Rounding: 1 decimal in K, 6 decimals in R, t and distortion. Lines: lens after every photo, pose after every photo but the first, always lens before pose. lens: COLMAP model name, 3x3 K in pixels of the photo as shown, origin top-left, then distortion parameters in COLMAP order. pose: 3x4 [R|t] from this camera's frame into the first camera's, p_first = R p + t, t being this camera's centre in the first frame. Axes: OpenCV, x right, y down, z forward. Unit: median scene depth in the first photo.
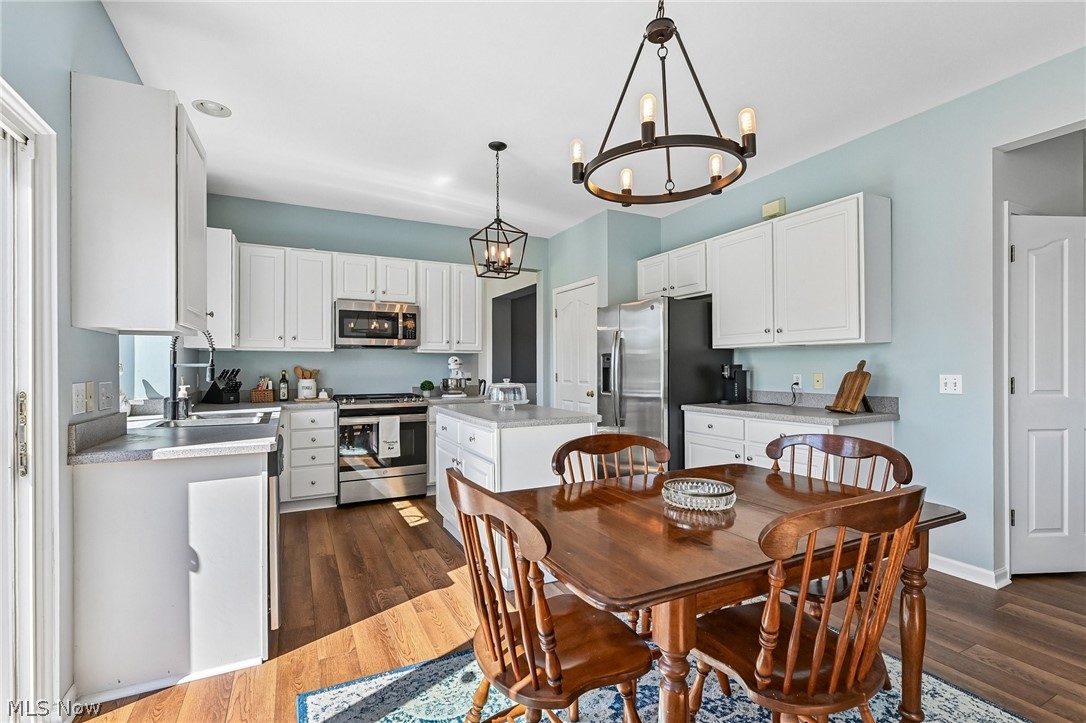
lens RADIAL K [[492.9, 0, 542.6], [0, 492.9, 367.2], [0, 0, 1]] dist [-0.000965, -0.000753]
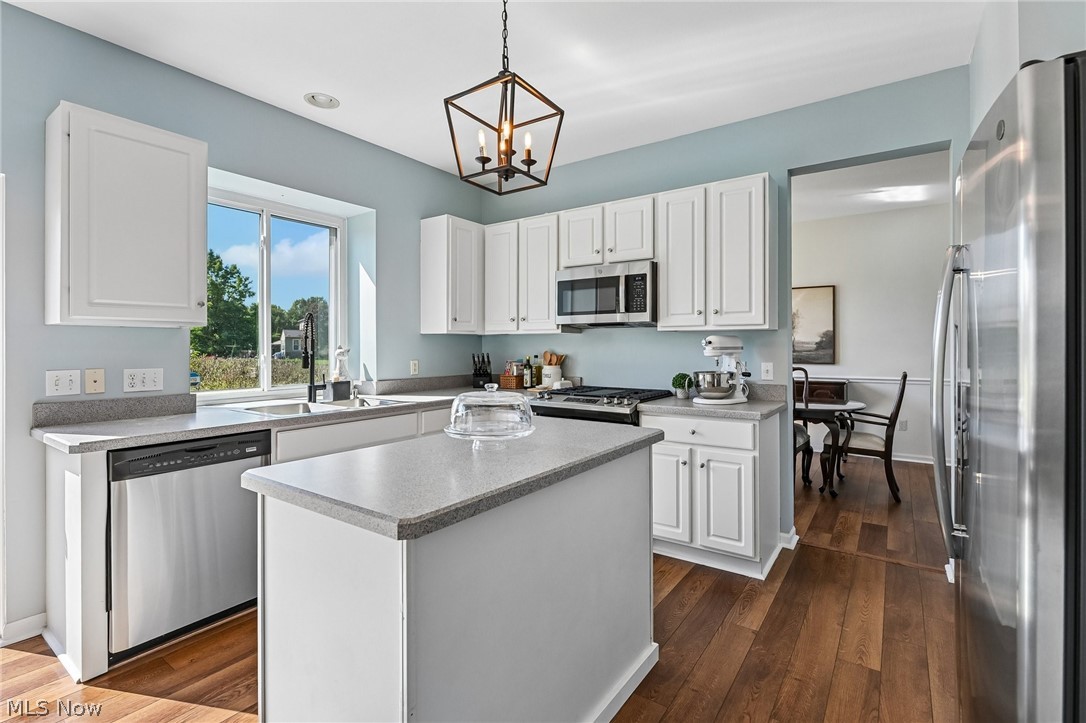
lens RADIAL K [[491.8, 0, 559.6], [0, 491.8, 348.1], [0, 0, 1]] dist [-0.000255, -0.000173]
pose [[0.478781, 0.003794, -0.877926, 0.302464], [0.001464, 0.999986, 0.005120, -0.011189], [0.877933, -0.003737, 0.478768, 0.626213]]
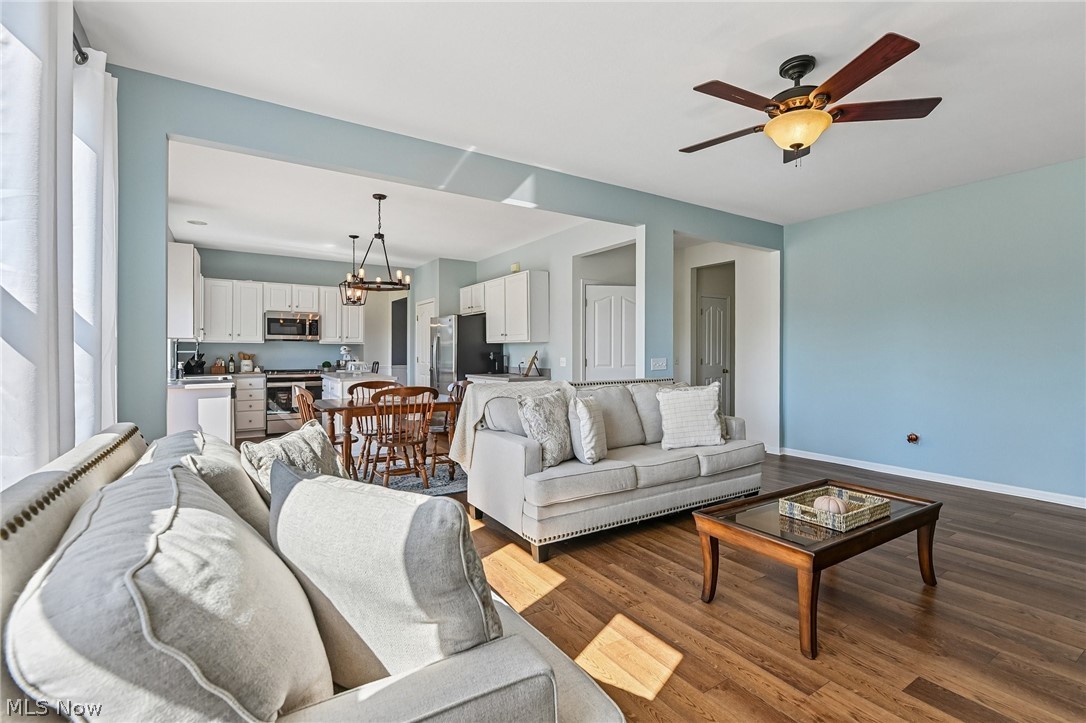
lens RADIAL K [[494.0, 0, 542.3], [0, 494.0, 354.1], [0, 0, 1]] dist [-0.000846, -0.000288]
pose [[0.995150, 0.004135, 0.098279, 0.343744], [-0.004381, 0.999988, 0.002286, -0.003311], [-0.098269, -0.002706, 0.995156, -0.742047]]
